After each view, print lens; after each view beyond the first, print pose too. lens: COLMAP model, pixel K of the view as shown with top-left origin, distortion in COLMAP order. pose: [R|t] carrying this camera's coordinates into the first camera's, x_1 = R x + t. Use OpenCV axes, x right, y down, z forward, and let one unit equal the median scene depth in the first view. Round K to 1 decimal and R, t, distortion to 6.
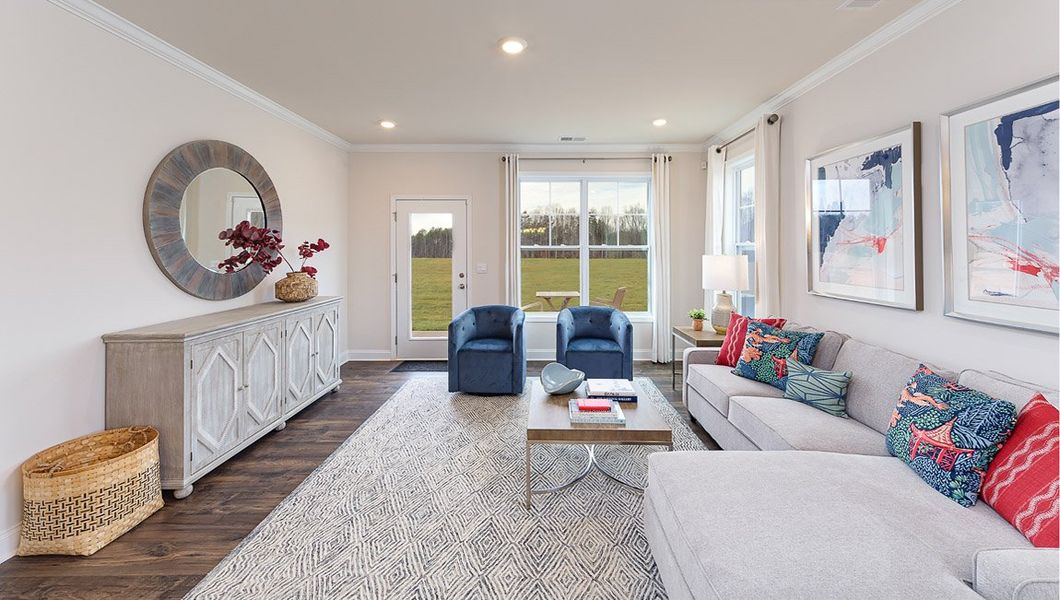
lens RADIAL K [[375.8, 0, 544.5], [0, 375.8, 245.0], [0, 0, 1]] dist [0.002001, -0.000056]
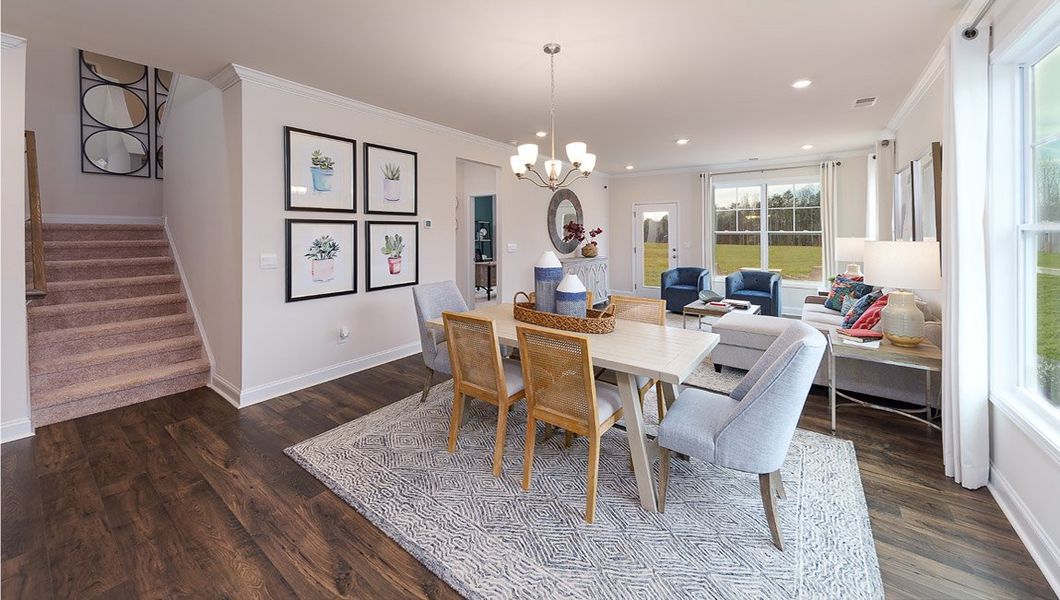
lens RADIAL K [[378.8, 0, 530.0], [0, 378.8, 228.0], [0, 0, 1]] dist [0.010999, -0.000001]
pose [[0.790647, -0.006214, -0.612240, 0.365233], [0.001998, 0.999969, -0.007570, -0.001744], [0.612268, 0.004762, 0.790636, -0.846829]]
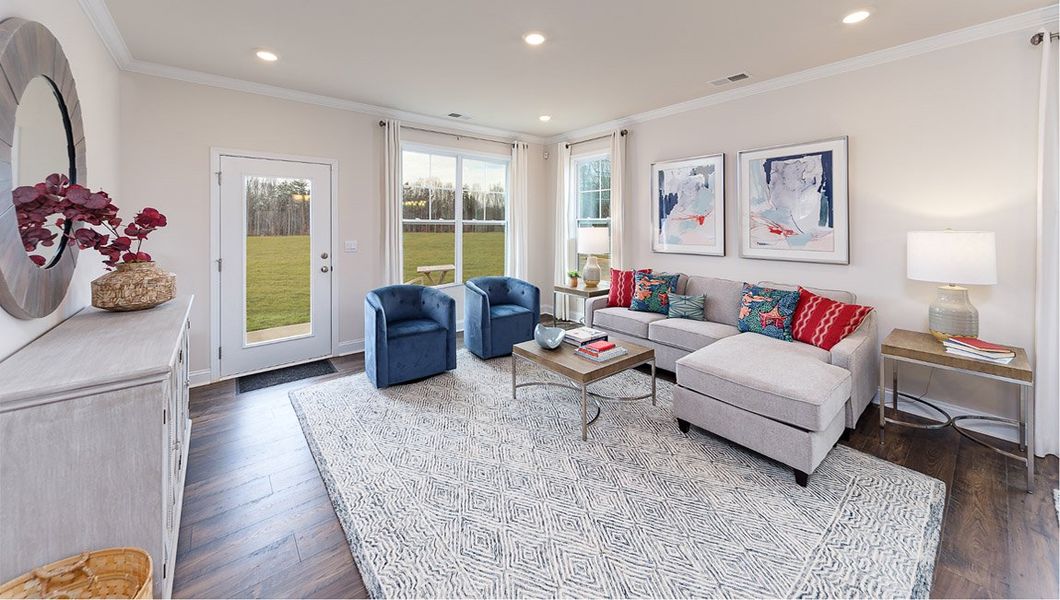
lens RADIAL K [[377.8, 0, 527.5], [0, 377.8, 216.6], [0, 0, 1]] dist [0.010707, 0.000024]
pose [[0.774789, 0.010183, 0.632138, -0.508837], [-0.004104, 0.999930, -0.011078, 0.003719], [-0.632207, 0.005989, 0.774777, 0.096837]]
